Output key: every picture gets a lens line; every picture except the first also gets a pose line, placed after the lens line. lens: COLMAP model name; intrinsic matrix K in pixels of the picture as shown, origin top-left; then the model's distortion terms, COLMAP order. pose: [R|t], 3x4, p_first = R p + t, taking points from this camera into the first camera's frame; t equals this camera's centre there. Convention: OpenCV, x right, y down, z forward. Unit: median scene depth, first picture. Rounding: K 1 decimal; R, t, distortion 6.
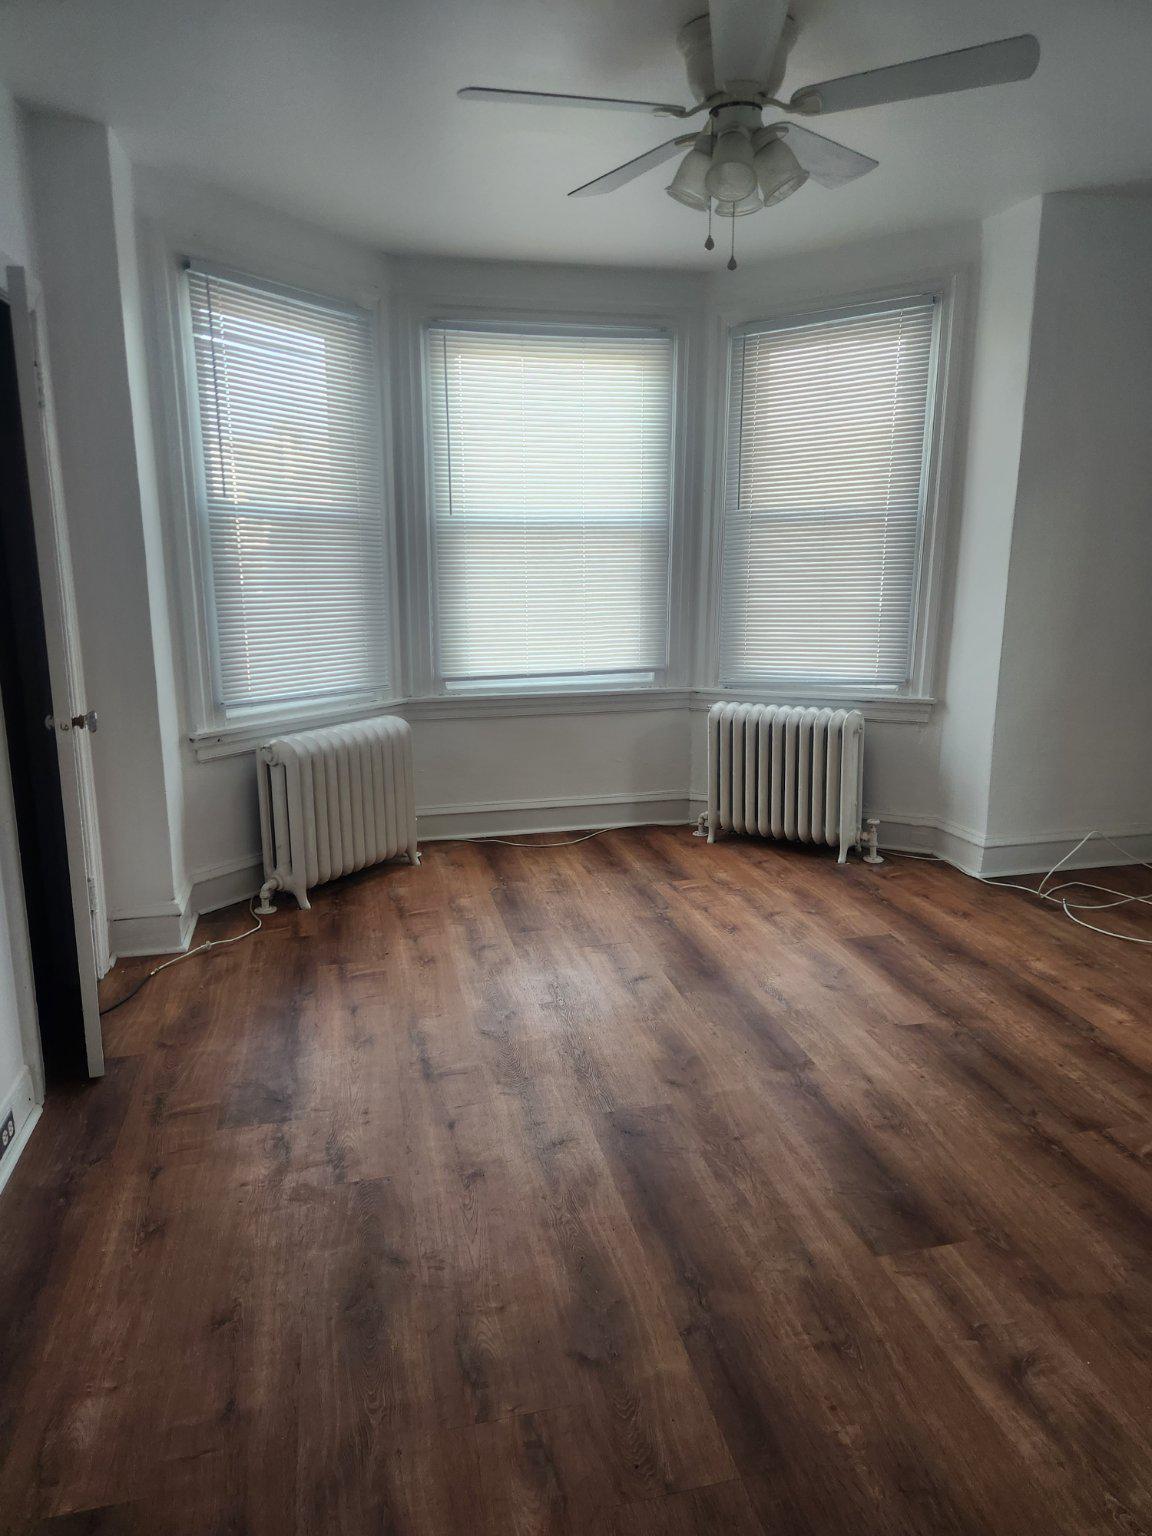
lens RADIAL K [[1041.9, 0, 577.4], [0, 1041.9, 769.5], [0, 0, 1]] dist [0.062488, -0.050847]
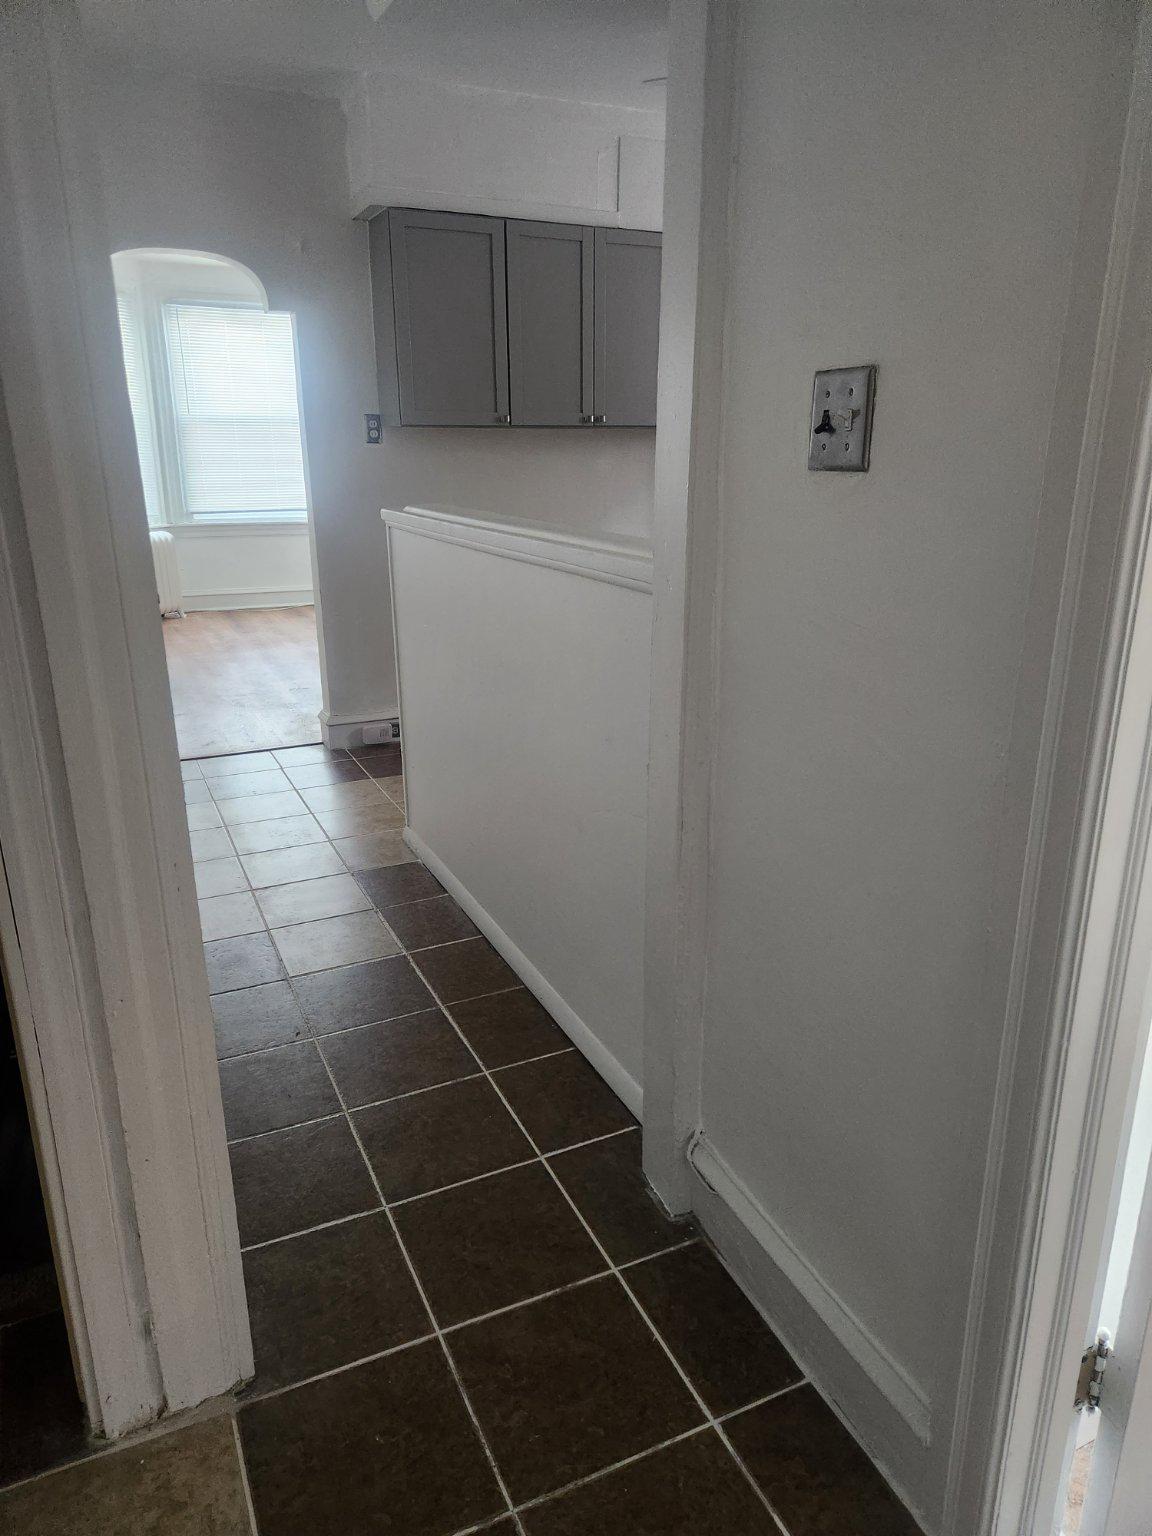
lens RADIAL K [[1041.9, 0, 575.6], [0, 1041.9, 763.6], [0, 0, 1]] dist [0.062488, -0.050847]
pose [[0.975527, -0.059711, 0.211617, 0.100554], [0.038644, 0.994000, 0.102326, 0.179066], [-0.216457, -0.091644, 0.971981, -0.892998]]
